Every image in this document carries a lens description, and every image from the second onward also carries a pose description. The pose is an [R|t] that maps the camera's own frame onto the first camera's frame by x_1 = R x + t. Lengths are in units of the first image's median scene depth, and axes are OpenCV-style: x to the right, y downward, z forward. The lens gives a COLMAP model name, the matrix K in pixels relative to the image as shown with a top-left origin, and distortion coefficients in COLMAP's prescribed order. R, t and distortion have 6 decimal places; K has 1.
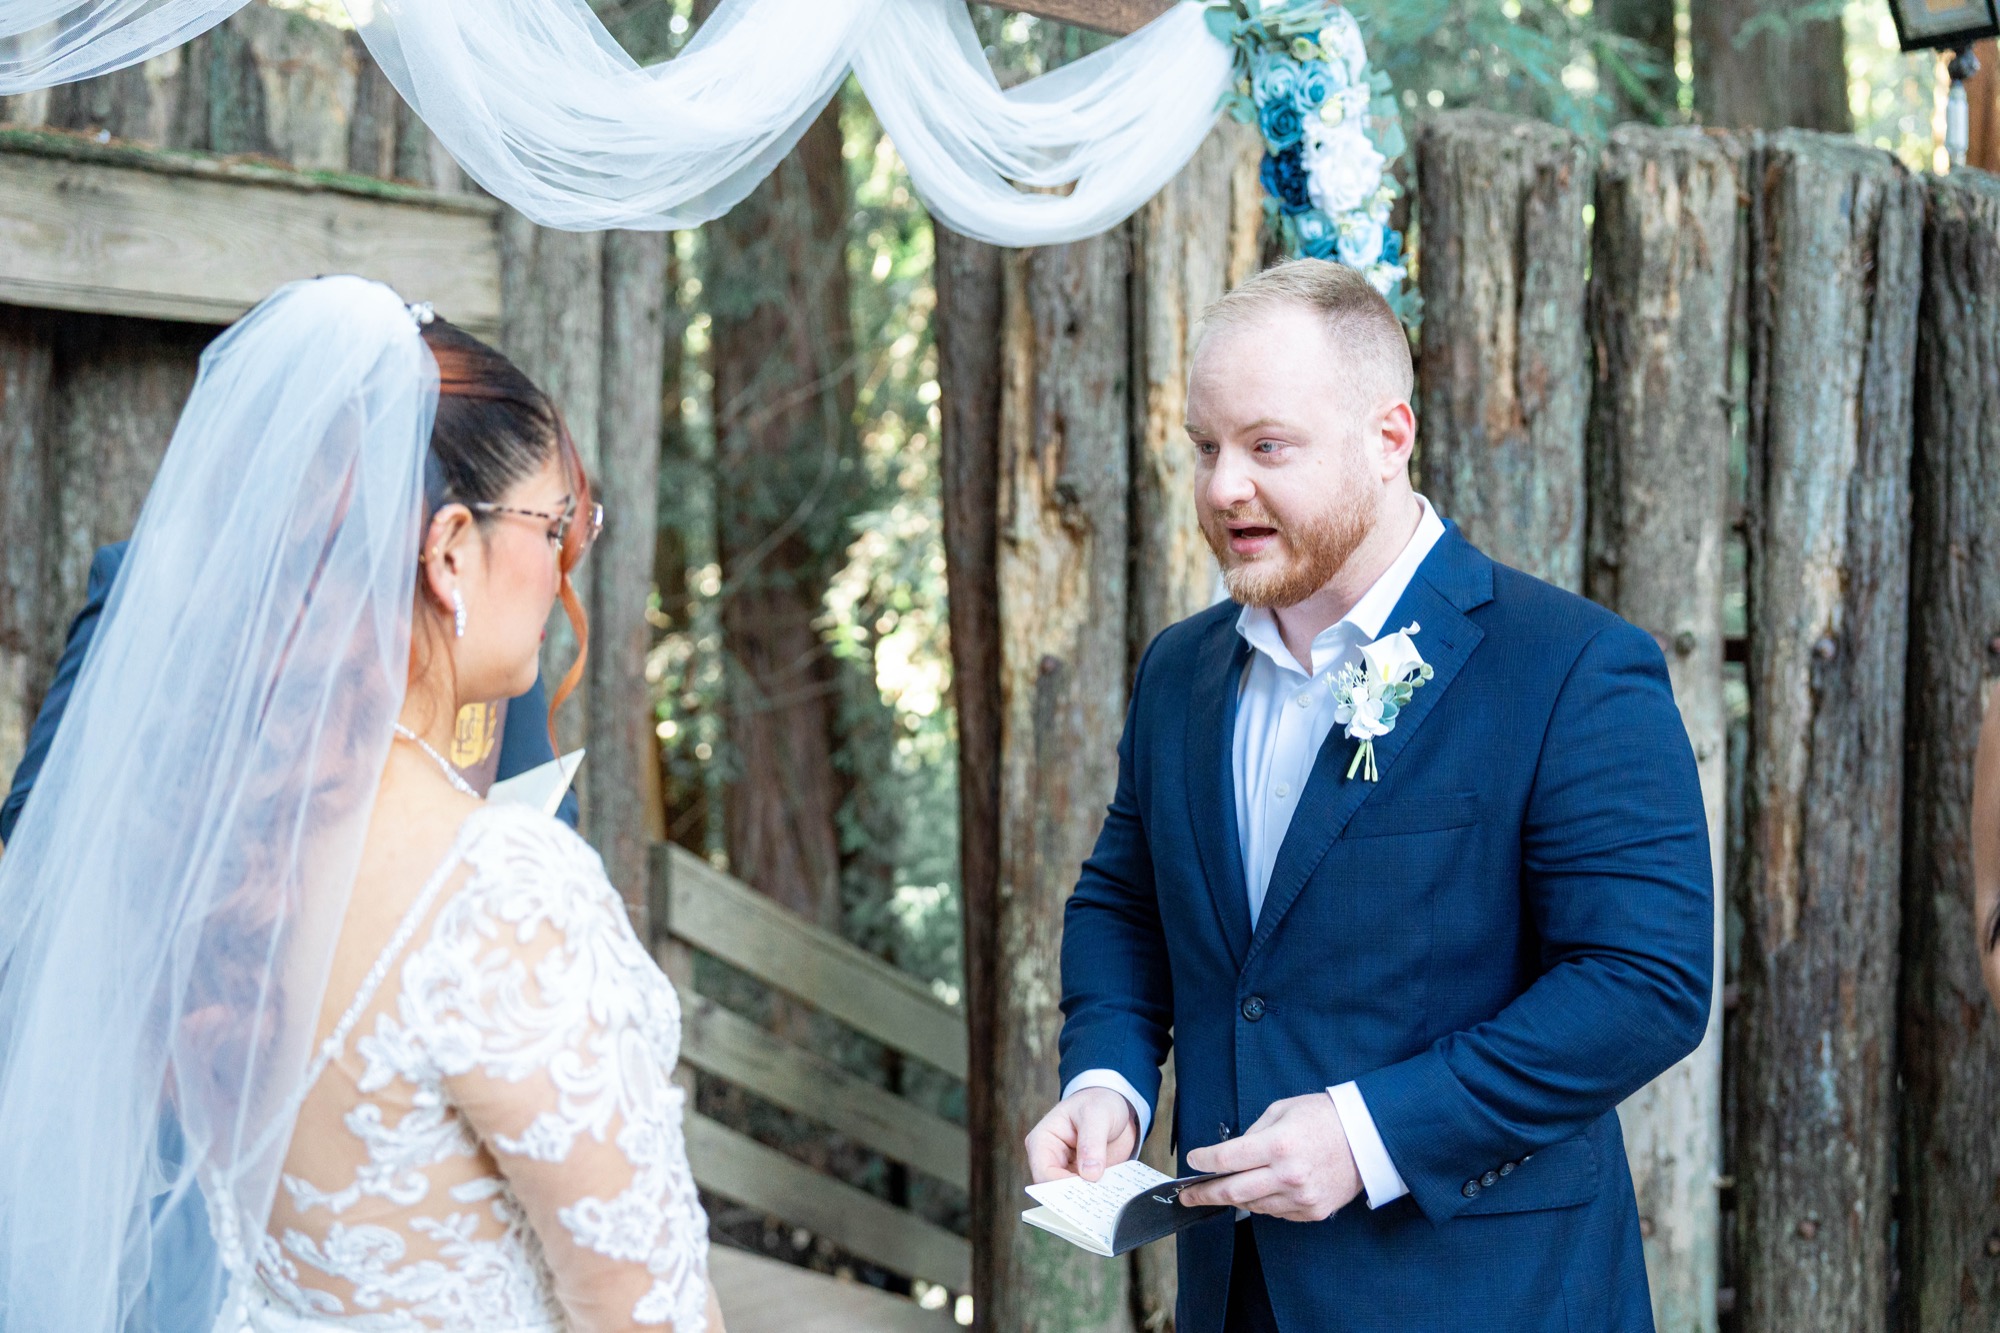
lens RADIAL K [[2347.9, 0, 999.2], [0, 2347.9, 647.9], [0, 0, 1]] dist [0.038051, 0.000000]
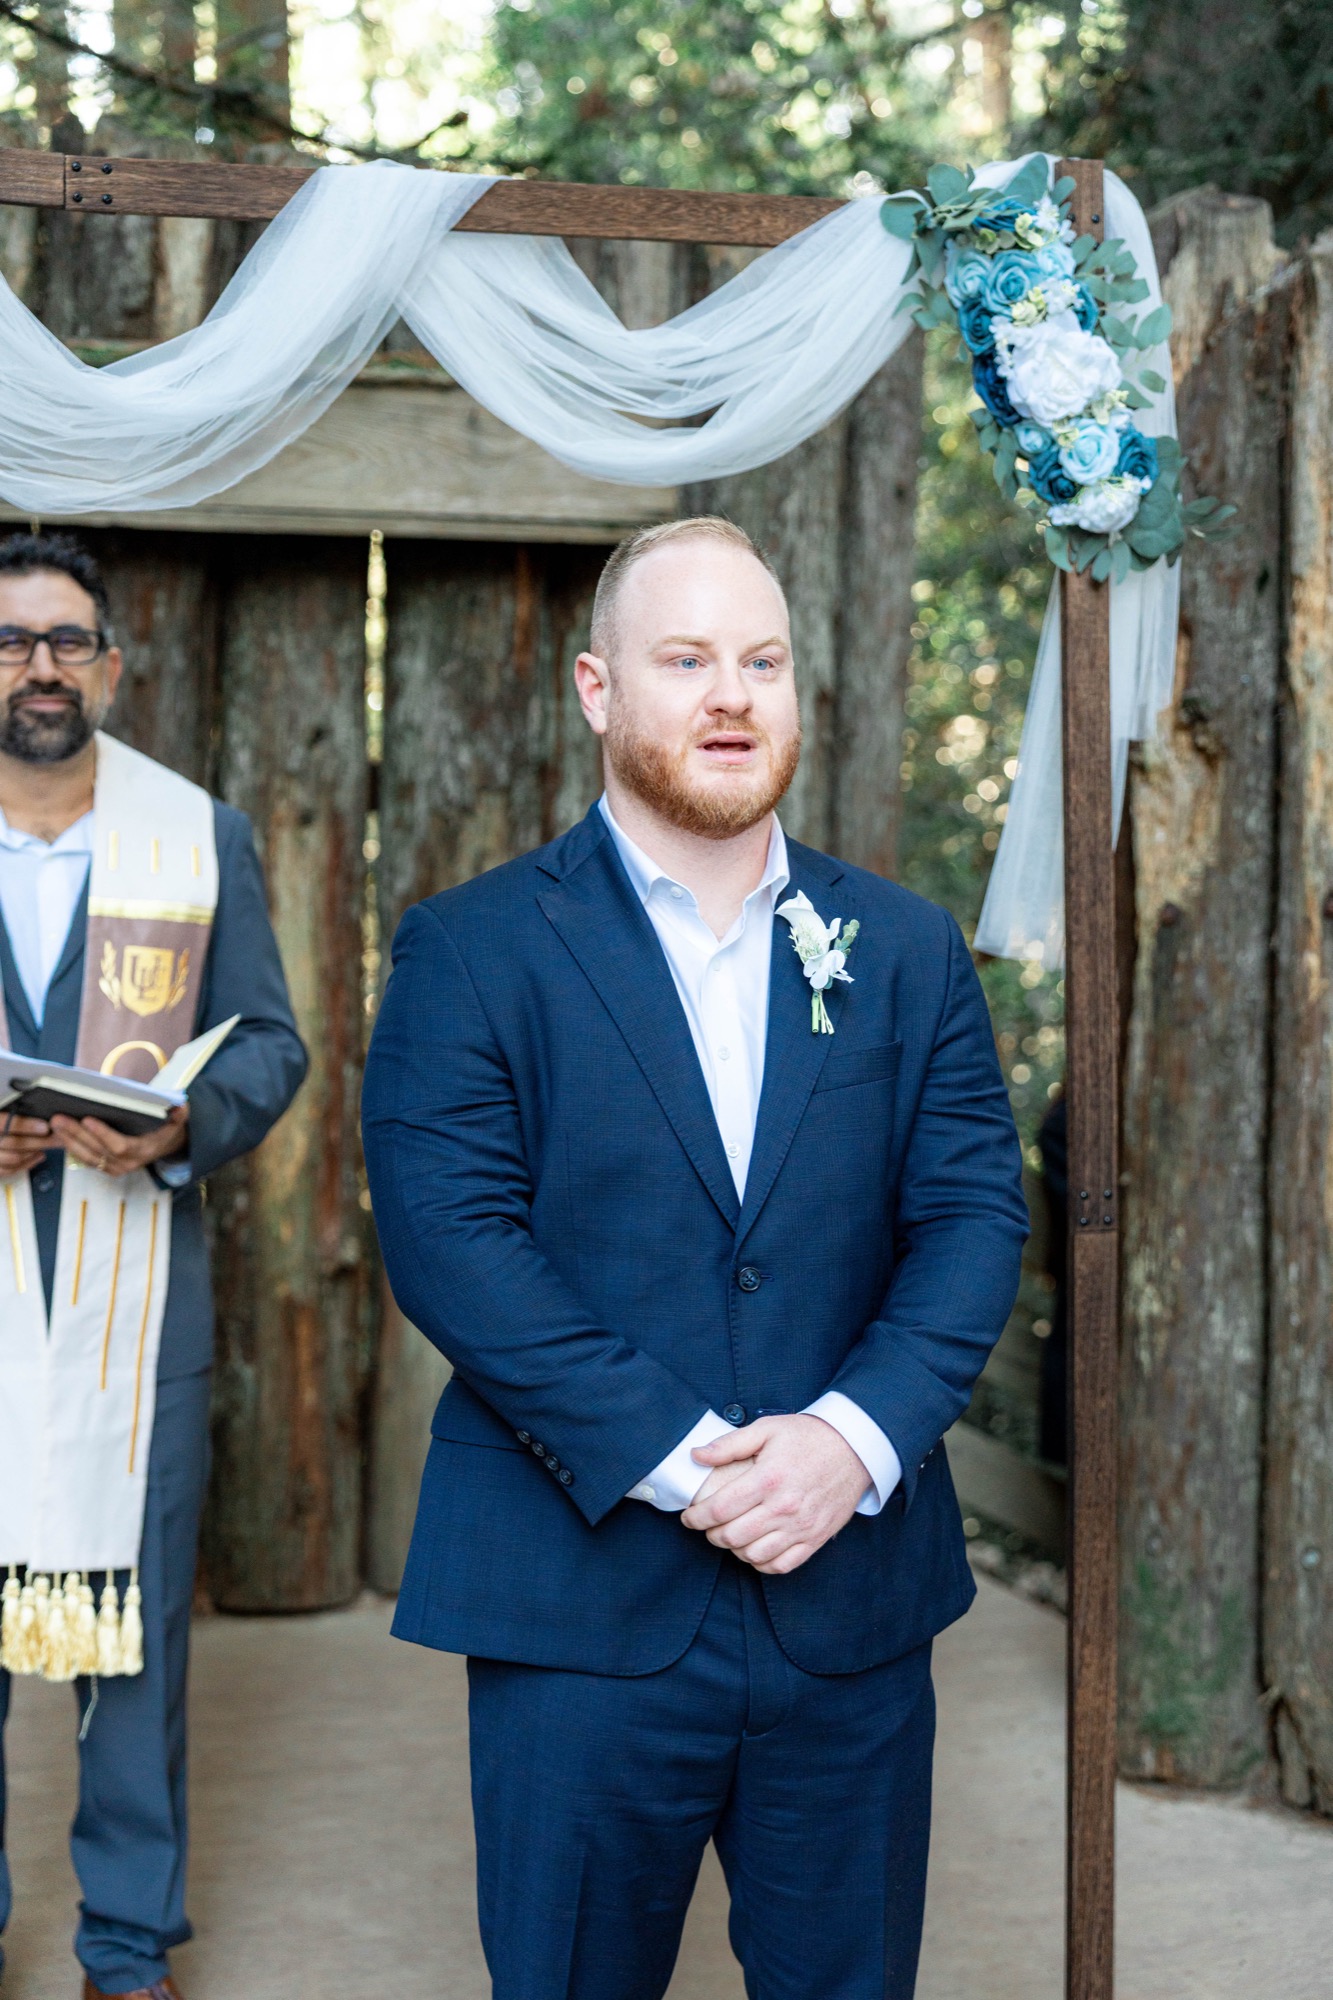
lens RADIAL K [[3047.1, 0, 666.8], [0, 3047.1, 1014.6], [0, 0, 1]] dist [0.050142, 0.000000]
pose [[0.890441, 0.042018, -0.453154, 0.358304], [-0.015672, 0.997969, 0.061741, -0.021798], [0.454828, -0.047875, 0.889291, -0.057007]]
